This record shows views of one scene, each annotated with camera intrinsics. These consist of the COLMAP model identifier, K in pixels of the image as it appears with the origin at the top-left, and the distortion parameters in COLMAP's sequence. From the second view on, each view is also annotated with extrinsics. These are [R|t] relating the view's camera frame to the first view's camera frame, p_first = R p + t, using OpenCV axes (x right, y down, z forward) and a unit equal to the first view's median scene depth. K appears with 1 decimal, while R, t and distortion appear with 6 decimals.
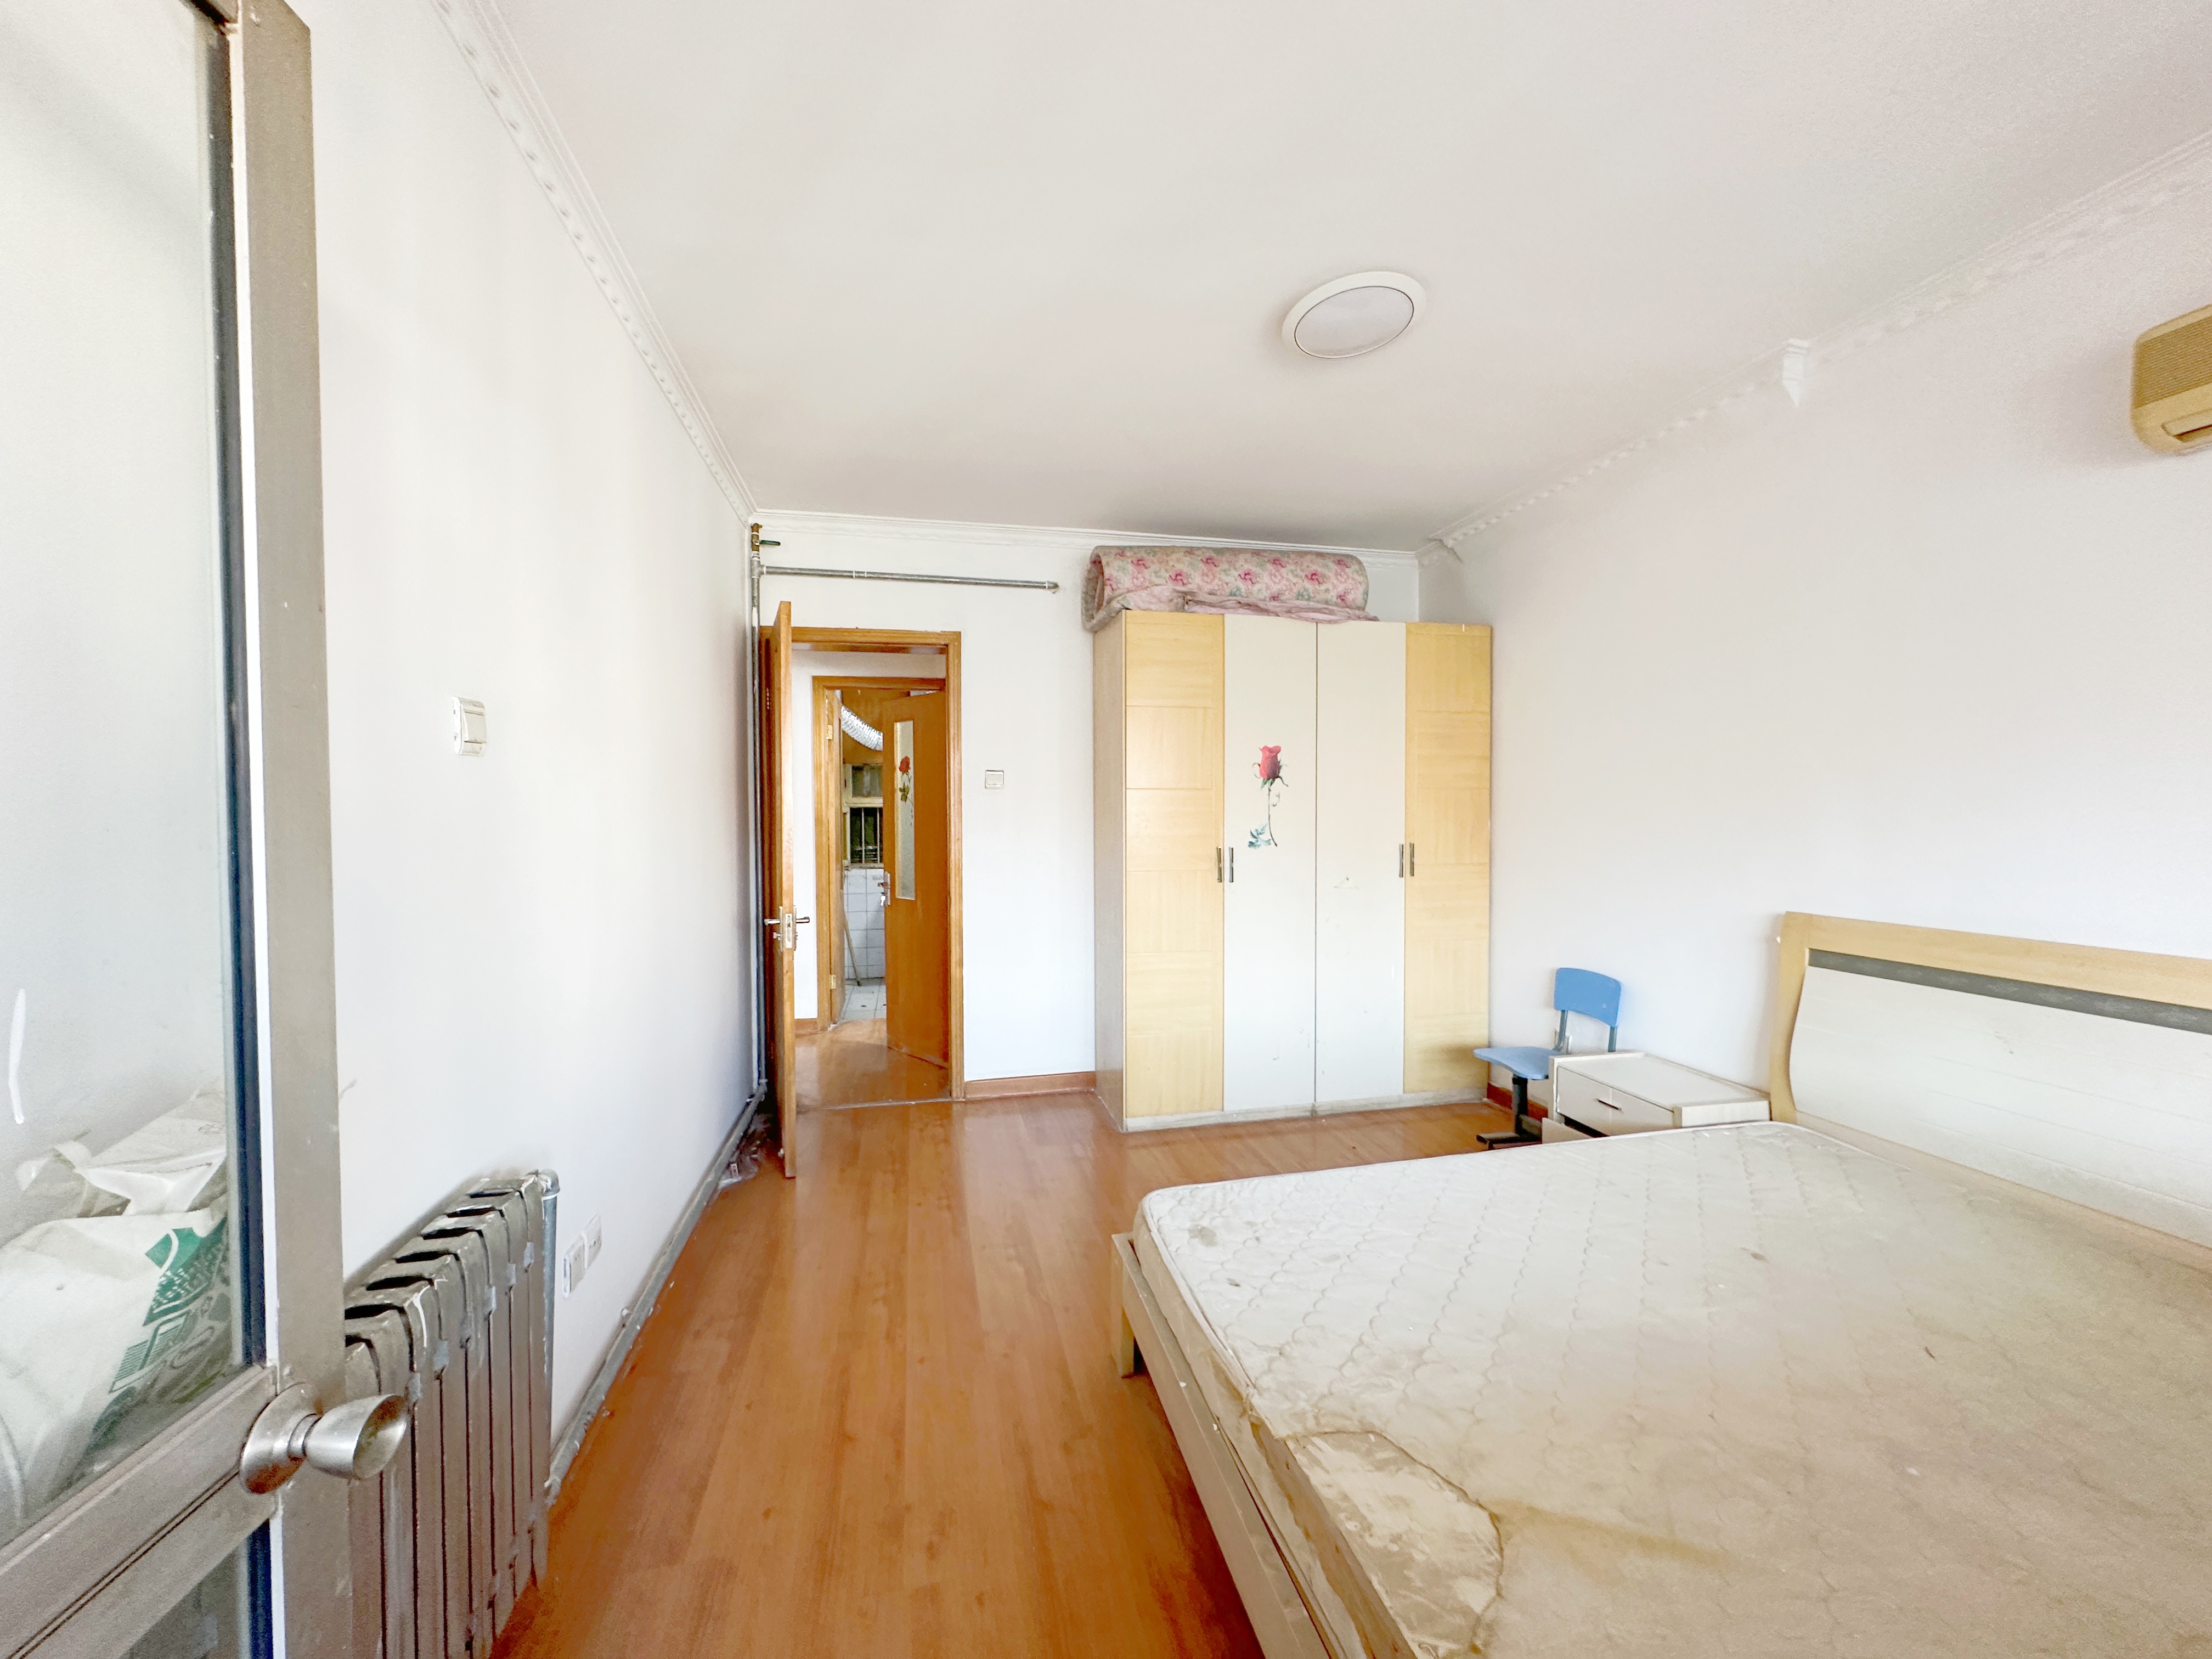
lens RADIAL K [[889.5, 0, 1105.2], [0, 889.5, 822.6], [0, 0, 1]] dist [0.000049, -0.000024]
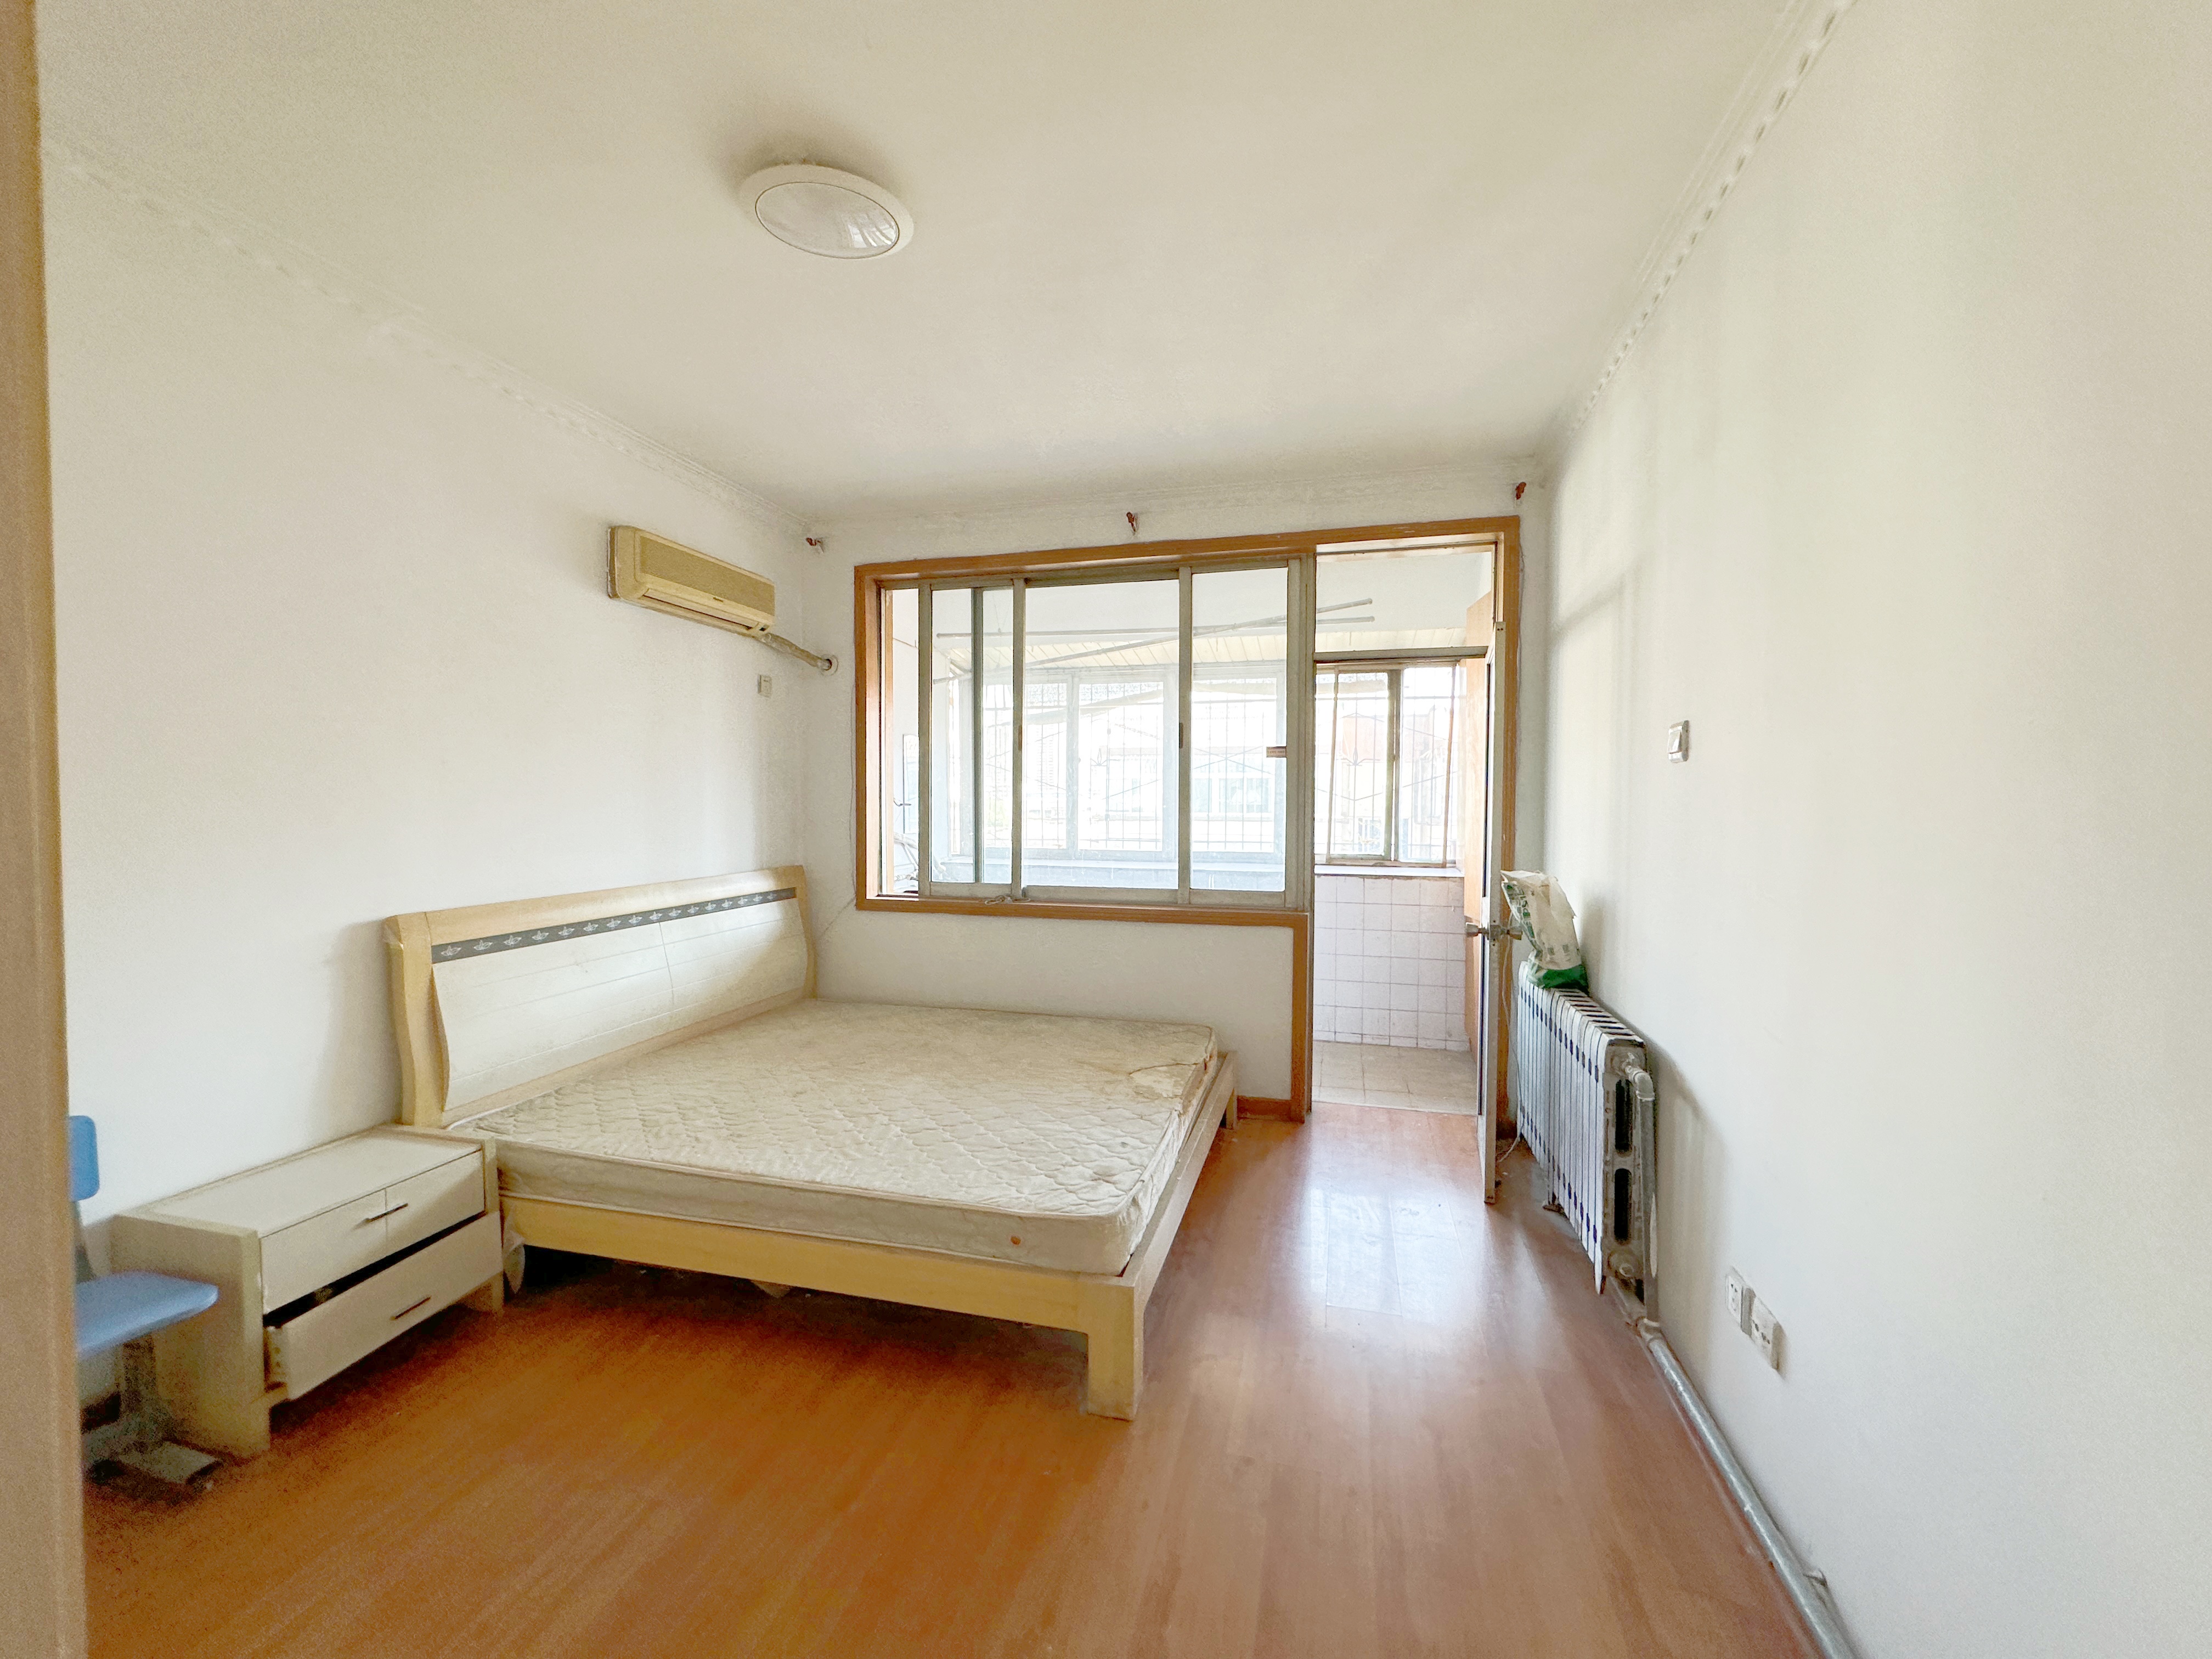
lens RADIAL K [[889.5, 0, 1105.1], [0, 889.5, 824.8], [0, 0, 1]] dist [0.000049, -0.000024]
pose [[-0.893012, -0.003958, 0.450015, -0.612433], [0.018720, 0.998769, 0.045932, -0.049174], [-0.449643, 0.049443, -0.891839, 3.078654]]
